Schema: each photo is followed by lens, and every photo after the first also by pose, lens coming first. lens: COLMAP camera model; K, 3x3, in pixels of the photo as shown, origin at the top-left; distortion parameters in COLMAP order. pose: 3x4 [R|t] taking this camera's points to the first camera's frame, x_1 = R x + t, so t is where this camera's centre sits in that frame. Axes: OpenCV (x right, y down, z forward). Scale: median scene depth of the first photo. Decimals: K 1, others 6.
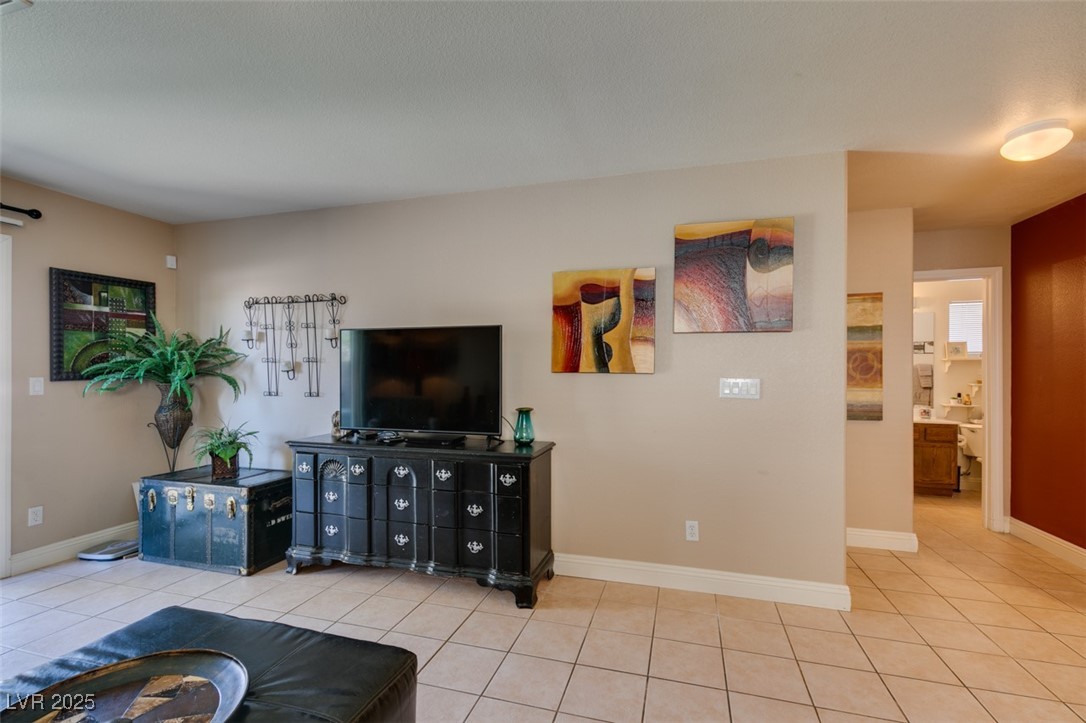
lens RADIAL K [[485.8, 0, 543.8], [0, 485.8, 373.9], [0, 0, 1]] dist [0.002478, -0.000072]
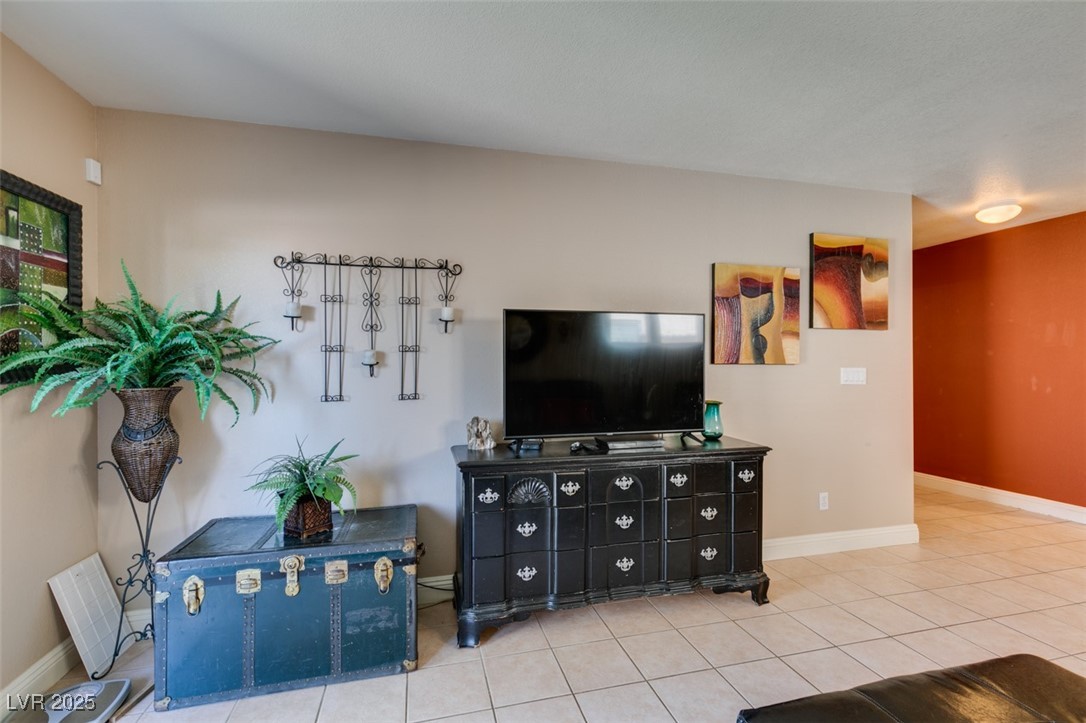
lens RADIAL K [[484.5, 0, 543.1], [0, 484.5, 364.8], [0, 0, 1]] dist [0.002331, -0.000184]
pose [[0.858476, -0.006583, 0.512811, -0.823241], [0.008101, 0.999967, -0.000725, -0.003488], [-0.512789, 0.004777, 0.858501, 0.345163]]
